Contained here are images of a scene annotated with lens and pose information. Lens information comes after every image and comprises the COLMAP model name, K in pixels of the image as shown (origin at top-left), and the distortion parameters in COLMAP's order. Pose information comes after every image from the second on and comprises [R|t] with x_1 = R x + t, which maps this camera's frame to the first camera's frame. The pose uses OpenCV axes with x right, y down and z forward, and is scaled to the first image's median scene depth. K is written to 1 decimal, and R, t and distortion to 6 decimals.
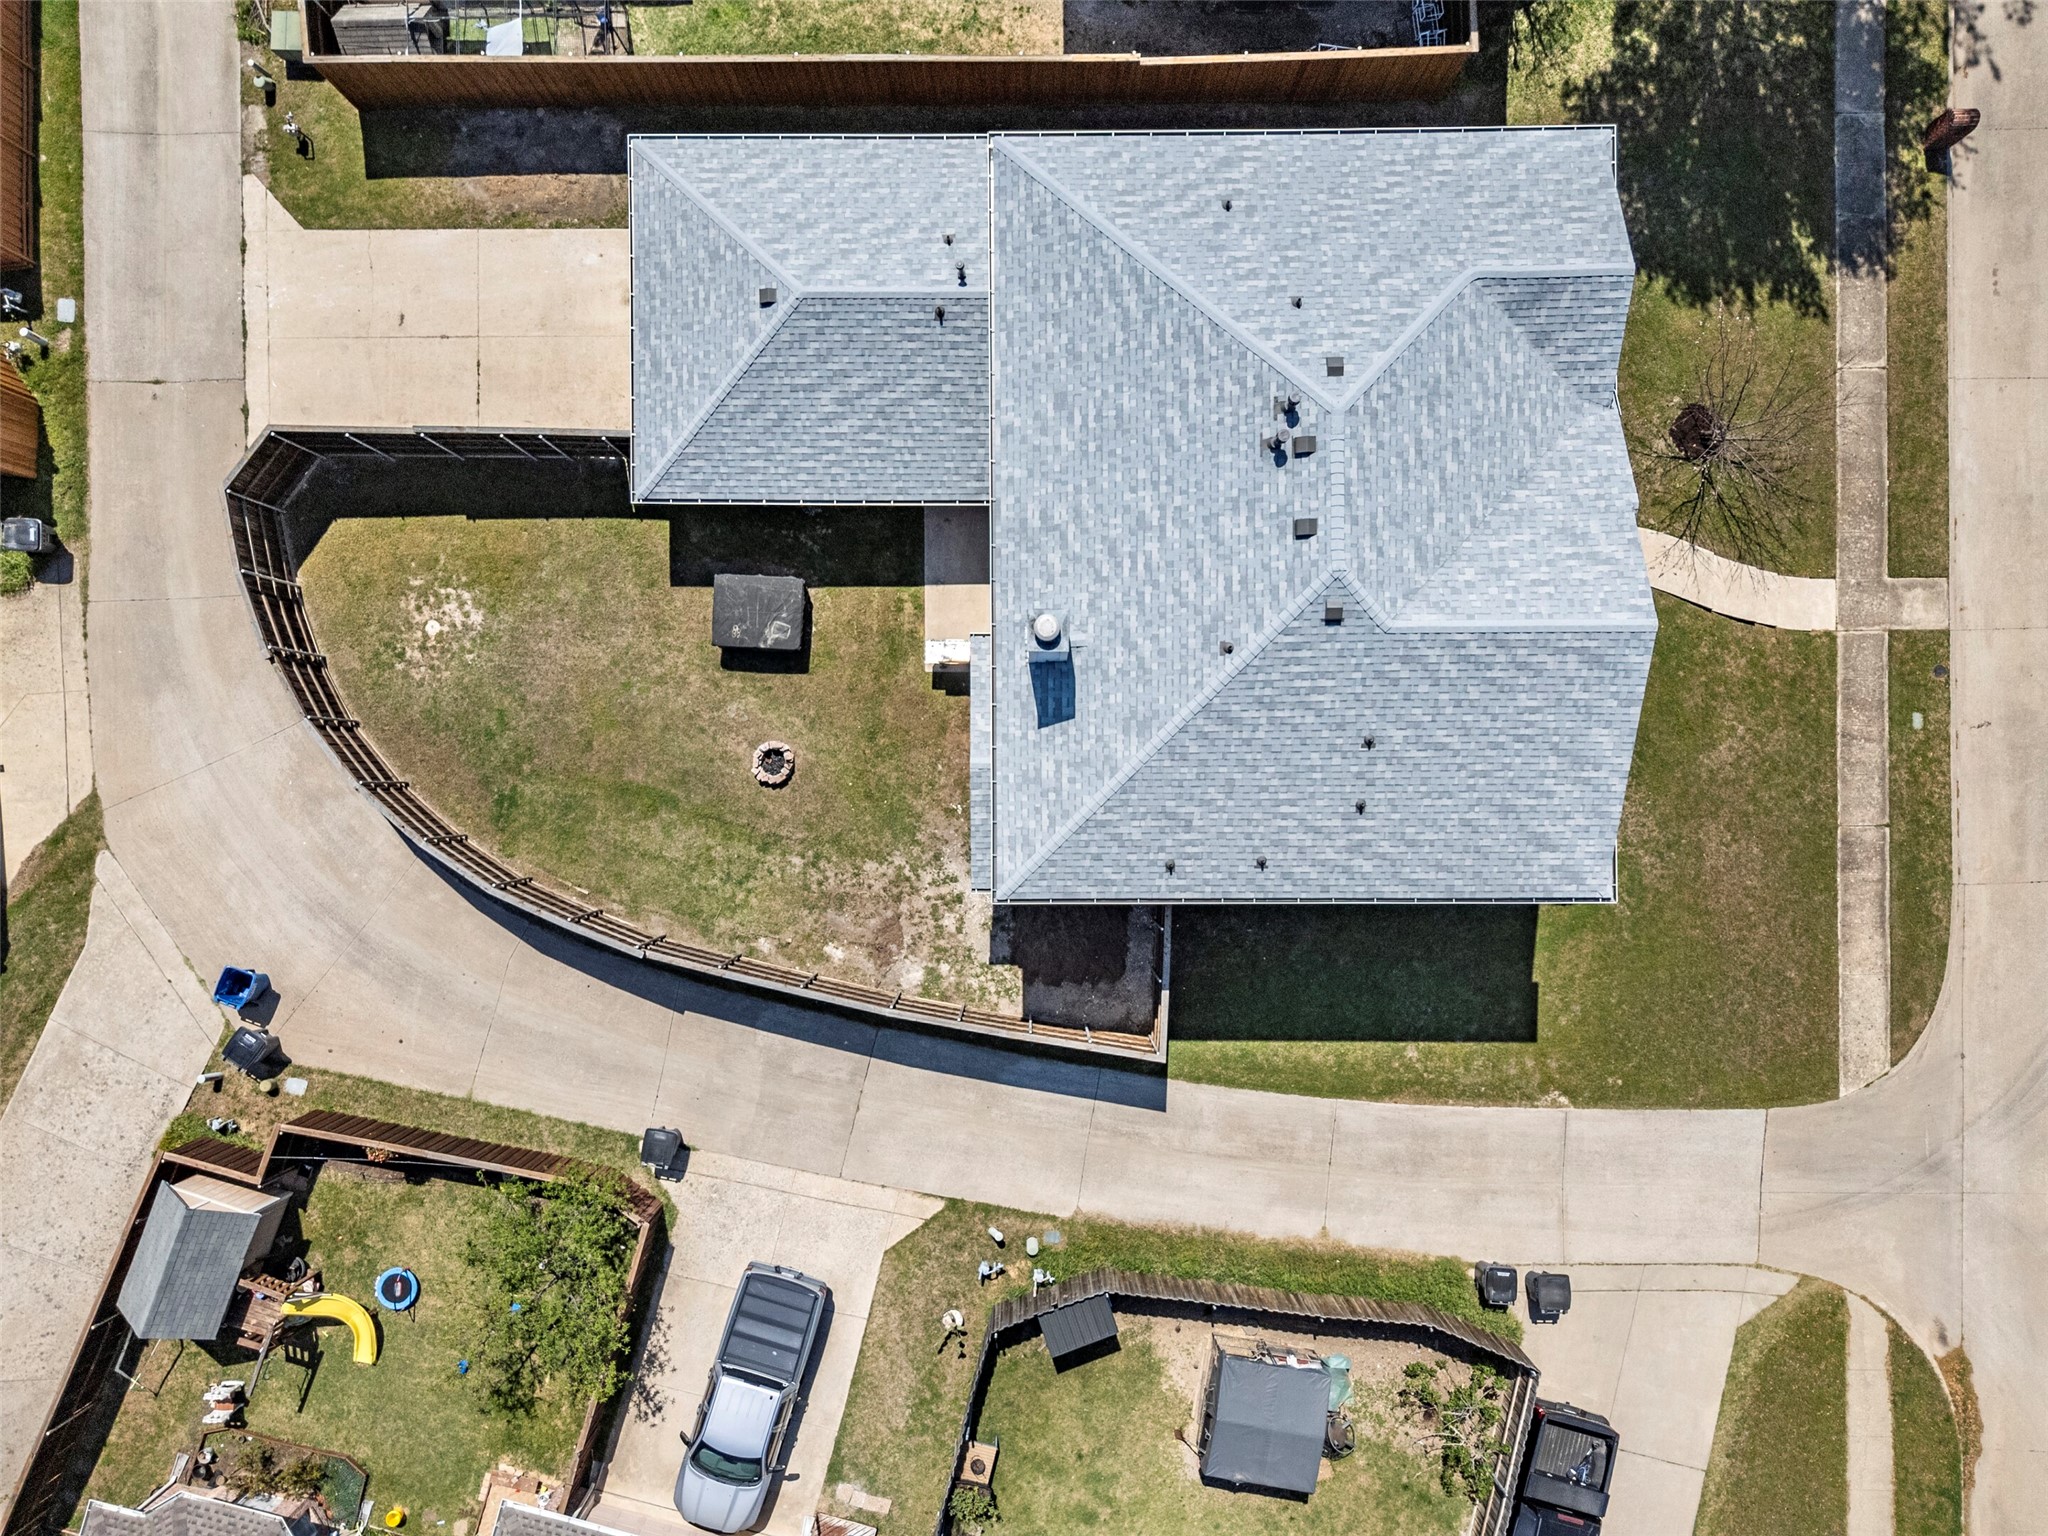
lens RADIAL K [[1505.8, 0, 1018.3], [0, 1505.8, 768.2], [0, 0, 1]] dist [0.080310, -0.086358]
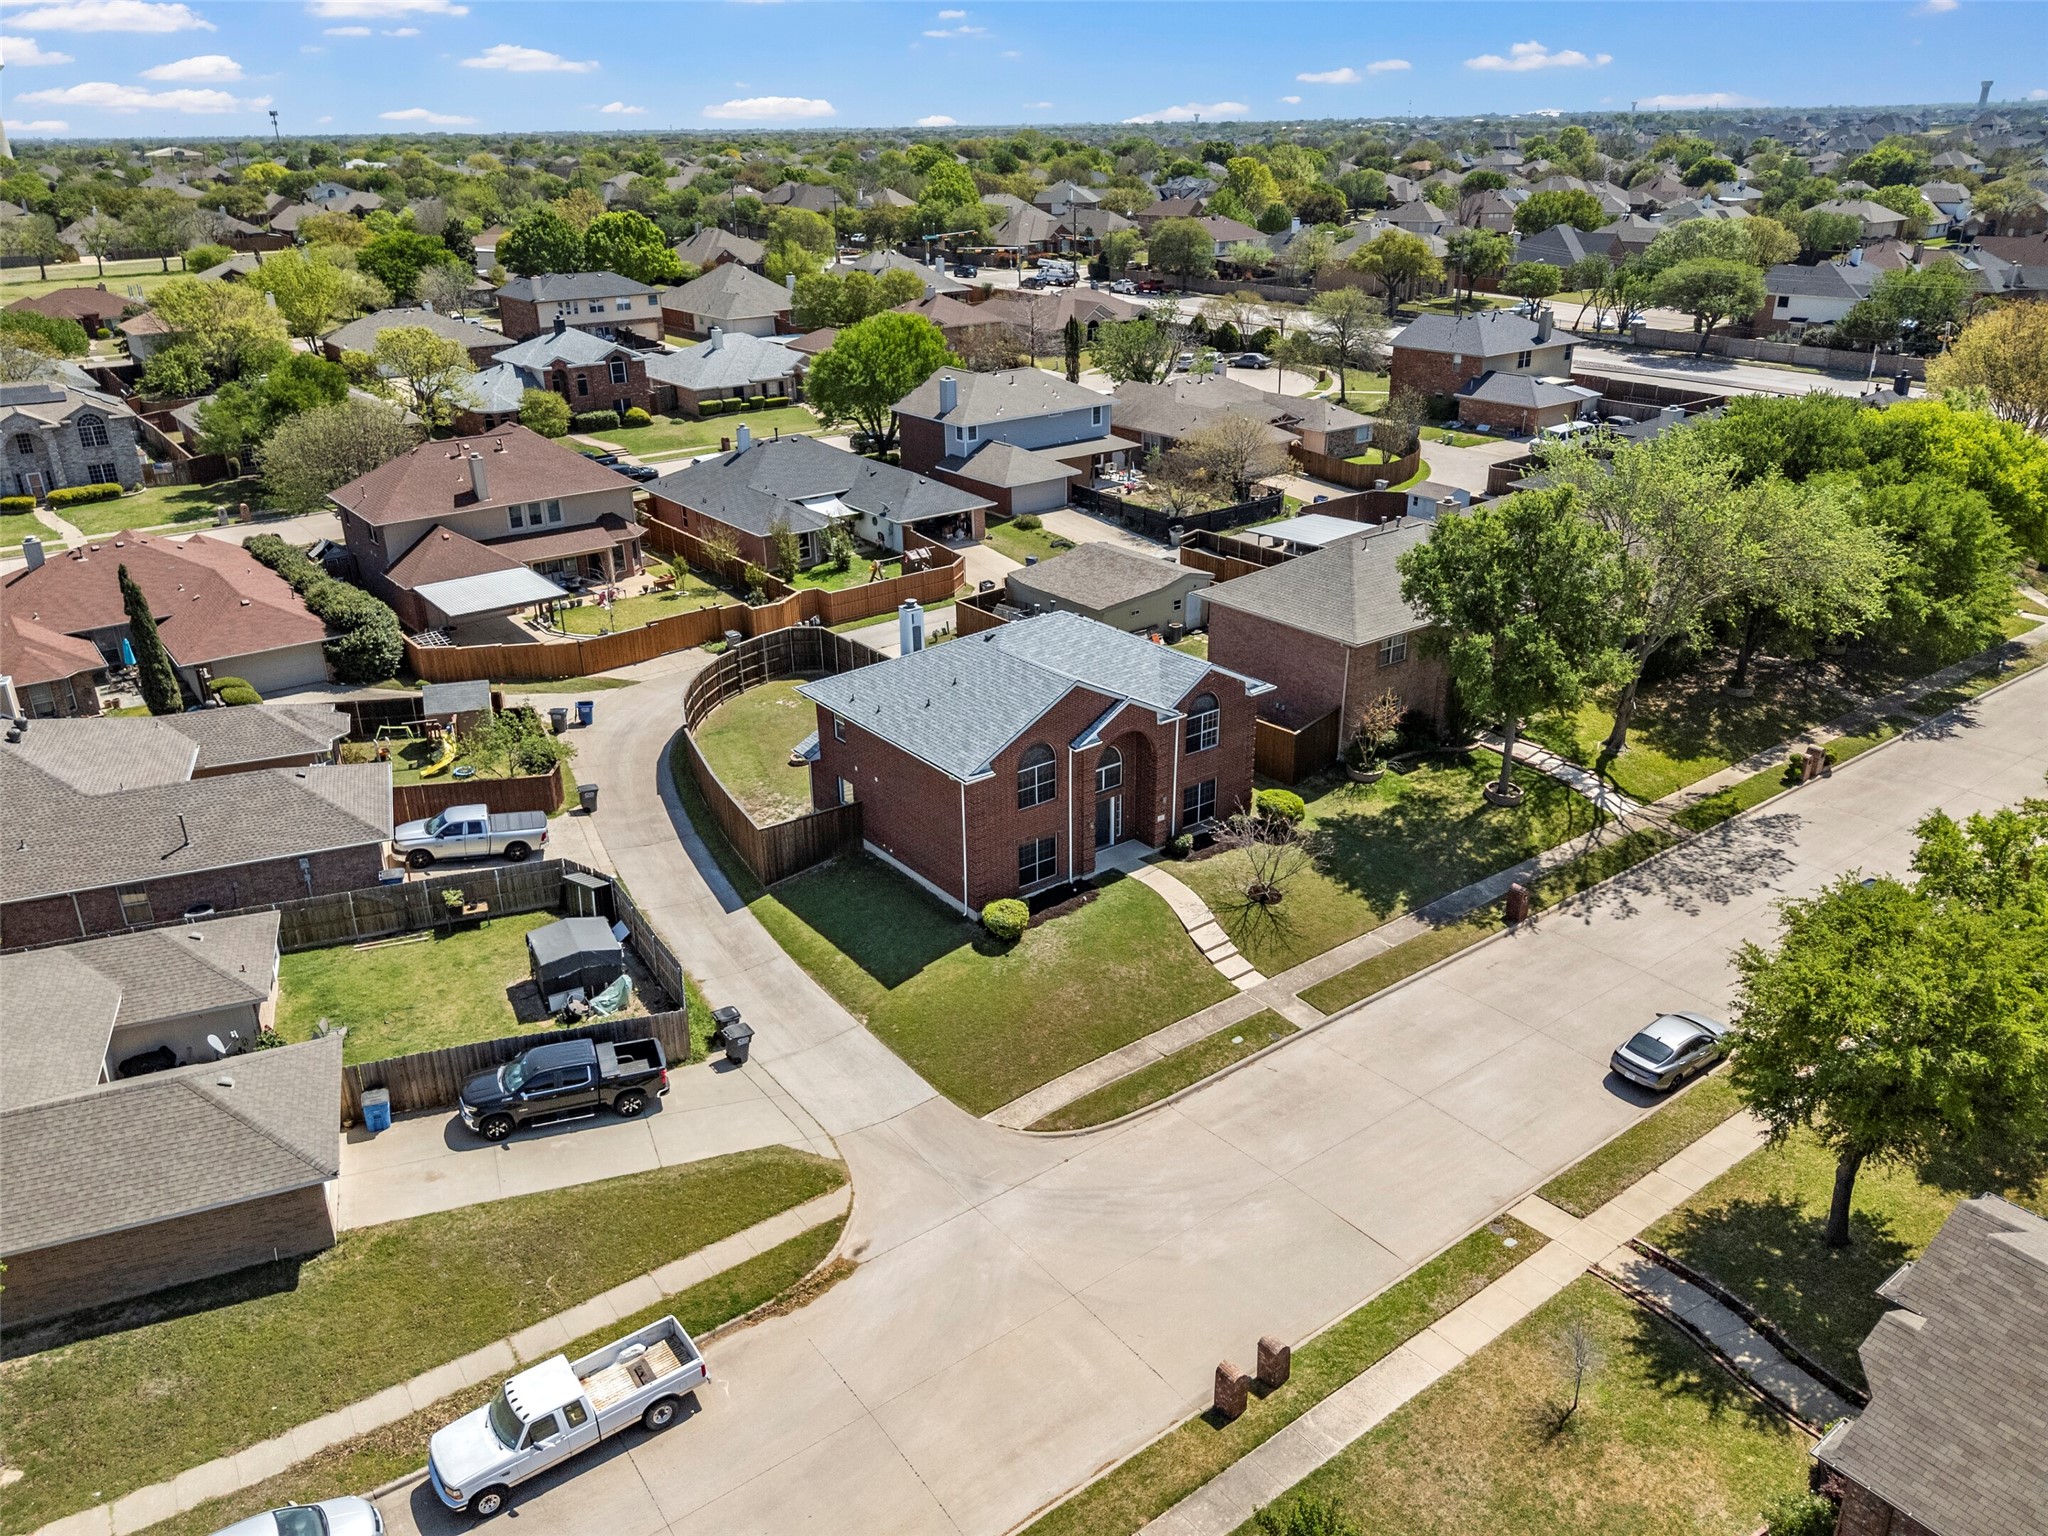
lens RADIAL K [[1505.8, 0, 1018.3], [0, 1505.8, 768.2], [0, 0, 1]] dist [0.080310, -0.086358]
pose [[0.595830, 0.313618, -0.739345, 1.406983], [-0.802819, 0.257416, -0.537791, 0.798225], [0.021658, 0.913991, 0.405155, 0.230029]]
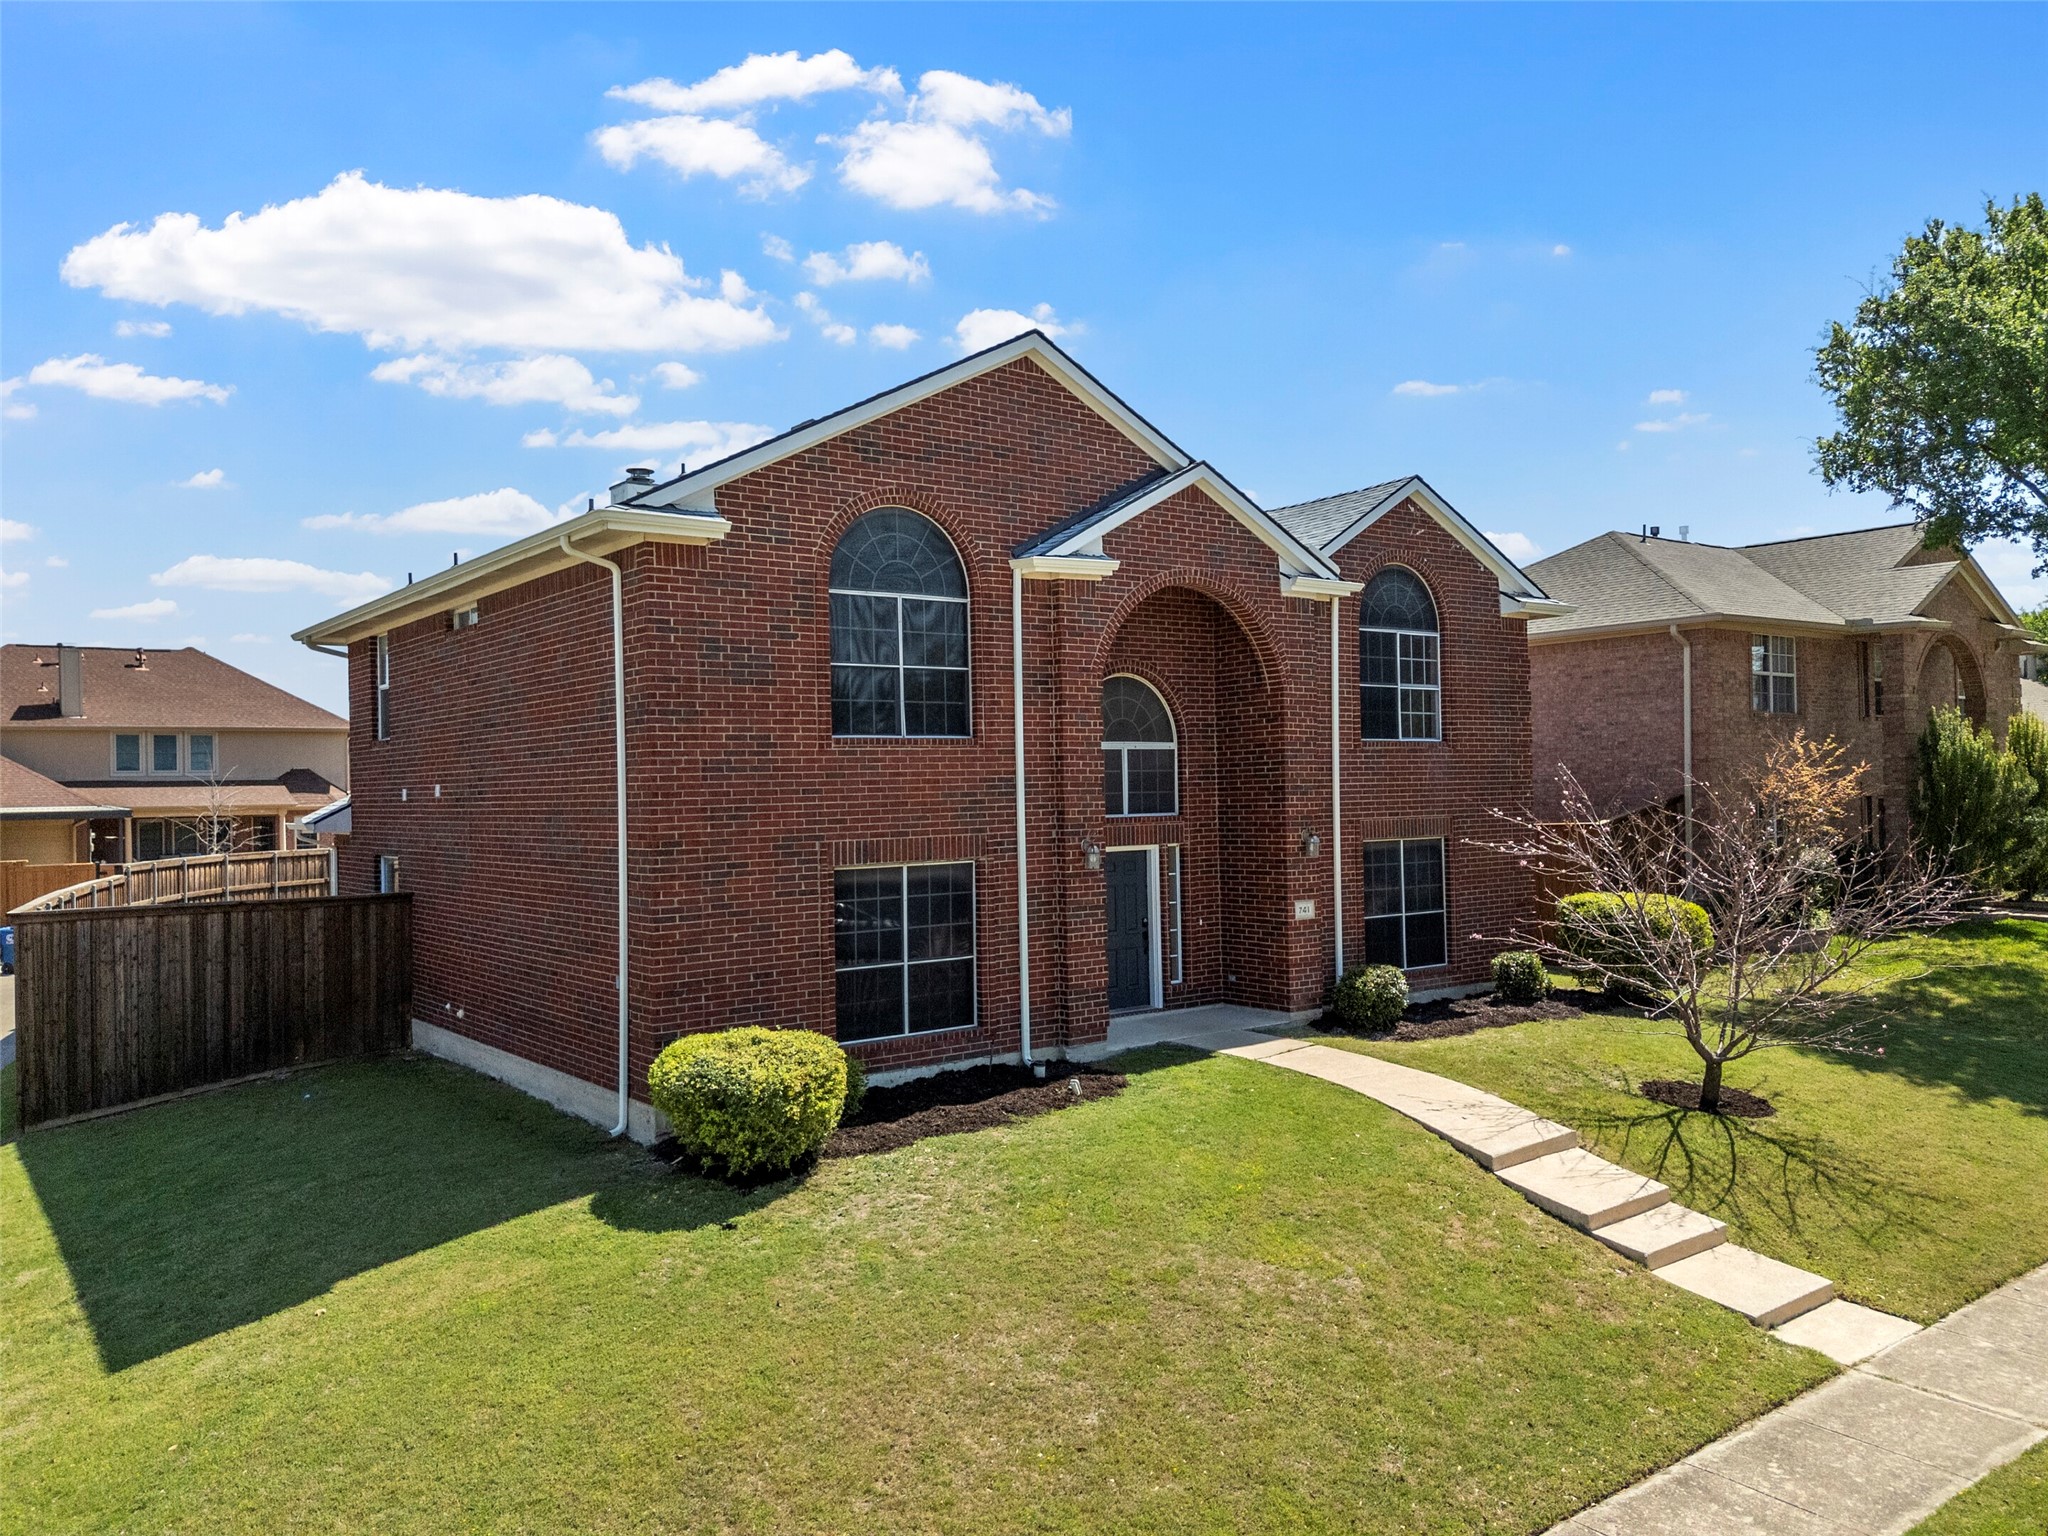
lens RADIAL K [[1505.8, 0, 1018.3], [0, 1505.8, 768.2], [0, 0, 1]] dist [0.080310, -0.086358]
pose [[0.595333, -0.020815, -0.803209, 0.683584], [-0.803058, 0.016926, -0.595660, 0.212881], [0.025994, 0.999640, -0.006639, 0.891566]]
